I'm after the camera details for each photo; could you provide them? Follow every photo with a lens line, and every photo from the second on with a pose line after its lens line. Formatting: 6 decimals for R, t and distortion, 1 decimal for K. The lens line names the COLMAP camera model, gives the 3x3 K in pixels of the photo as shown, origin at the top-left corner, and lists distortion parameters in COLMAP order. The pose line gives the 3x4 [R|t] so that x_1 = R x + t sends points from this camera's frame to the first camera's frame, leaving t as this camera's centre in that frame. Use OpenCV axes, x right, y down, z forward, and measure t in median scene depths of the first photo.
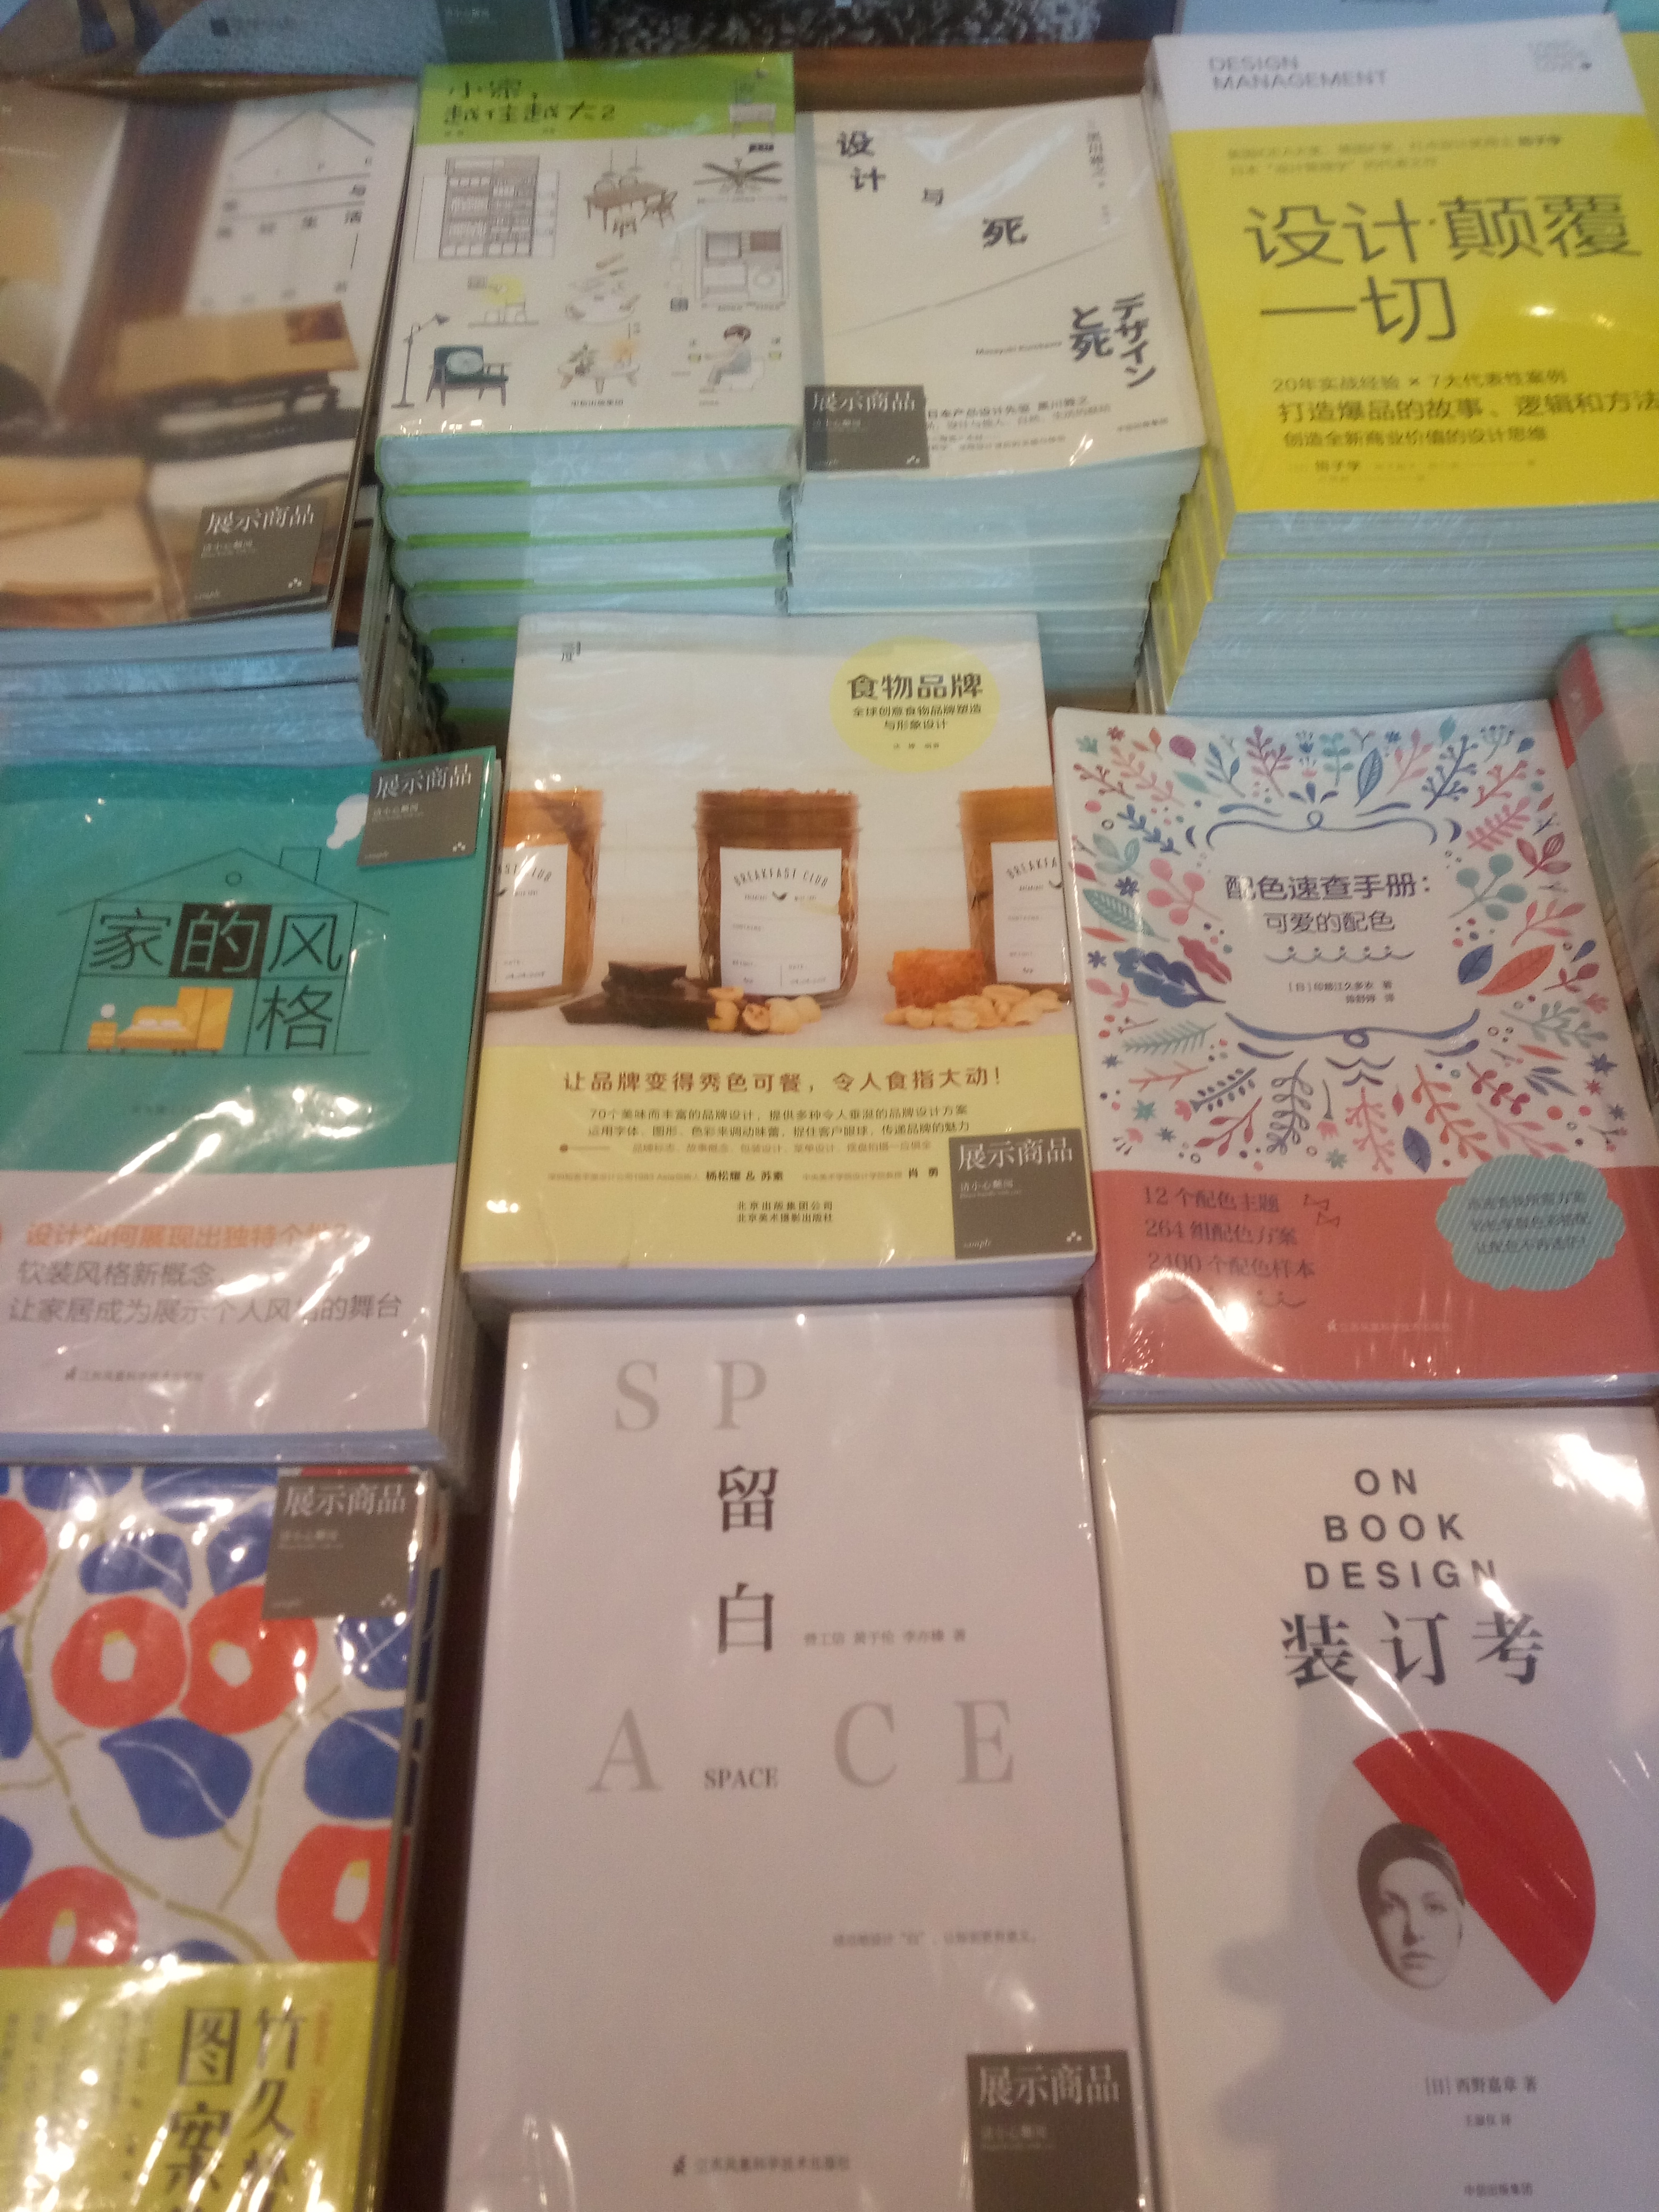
lens RADIAL K [[1683.0, 0, 829.5], [0, 1683.0, 1106.0], [0, 0, 1]] dist [0.010374, -0.027933]
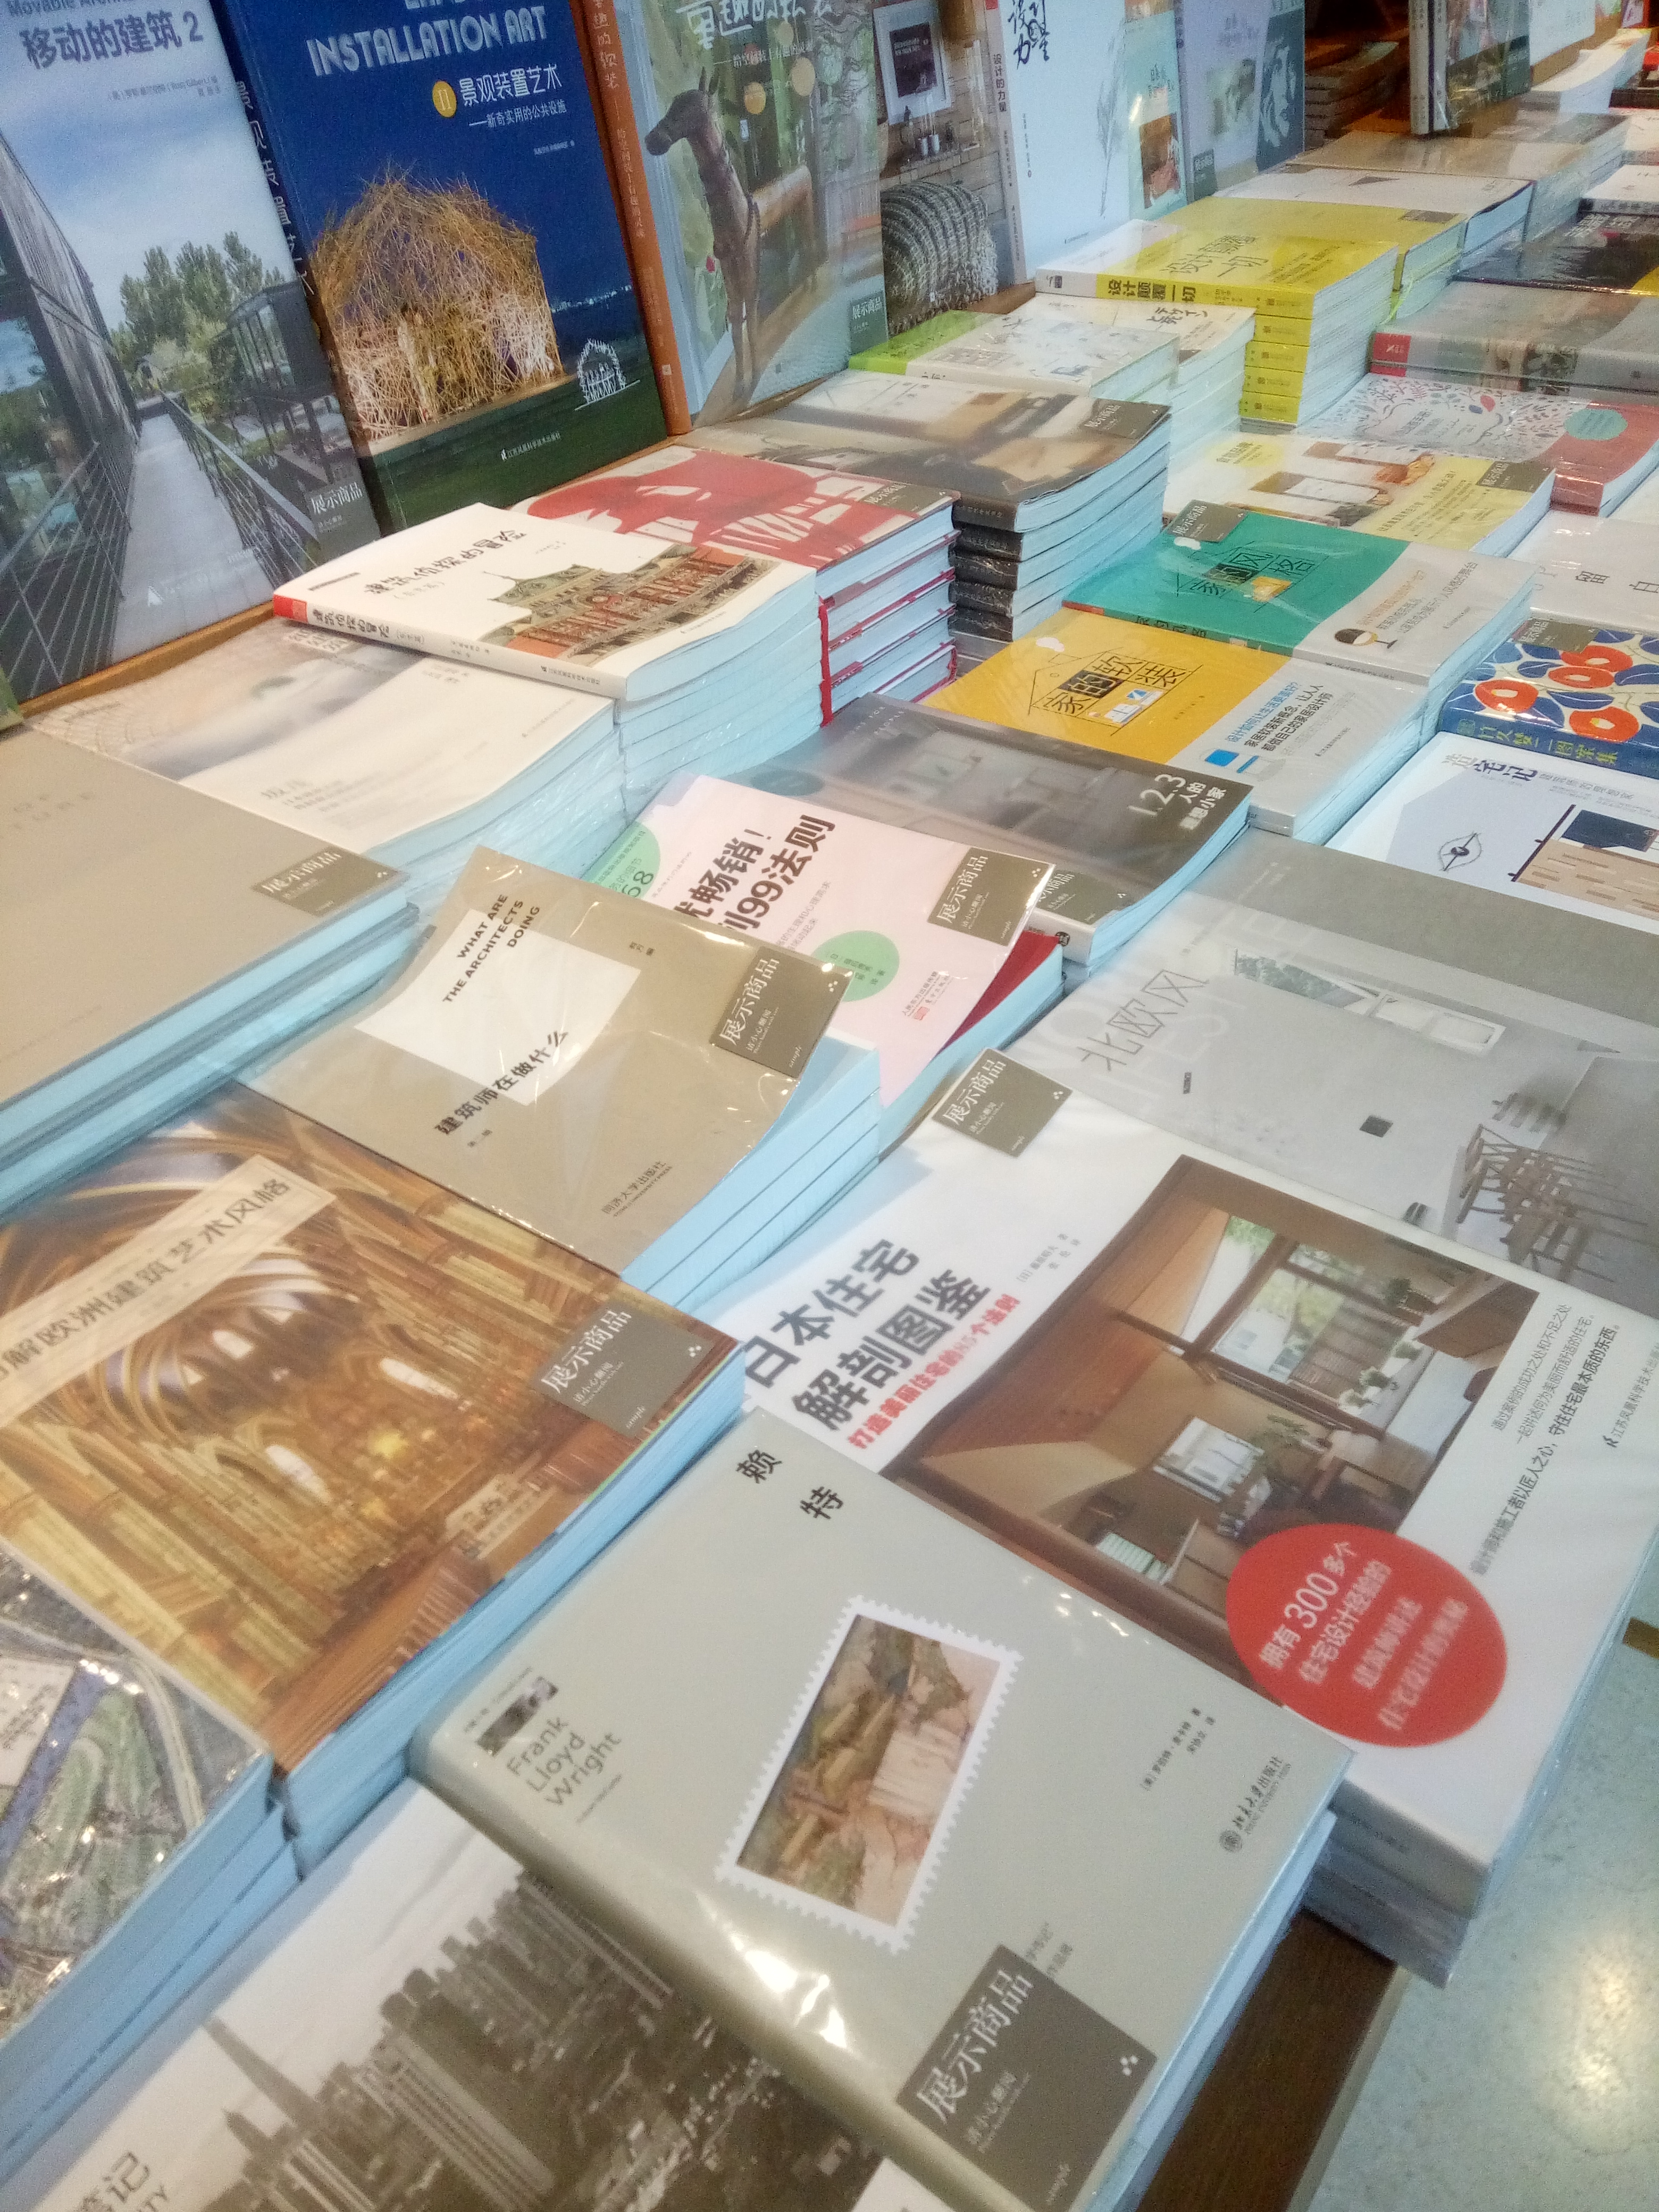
lens RADIAL K [[1683.0, 0, 829.5], [0, 1683.0, 1106.0], [0, 0, 1]] dist [0.010374, -0.027933]
pose [[0.609077, -0.536065, 0.584516, -2.093447], [0.733429, 0.661179, -0.157874, 0.274818], [-0.301840, 0.524859, 0.795875, -0.092531]]
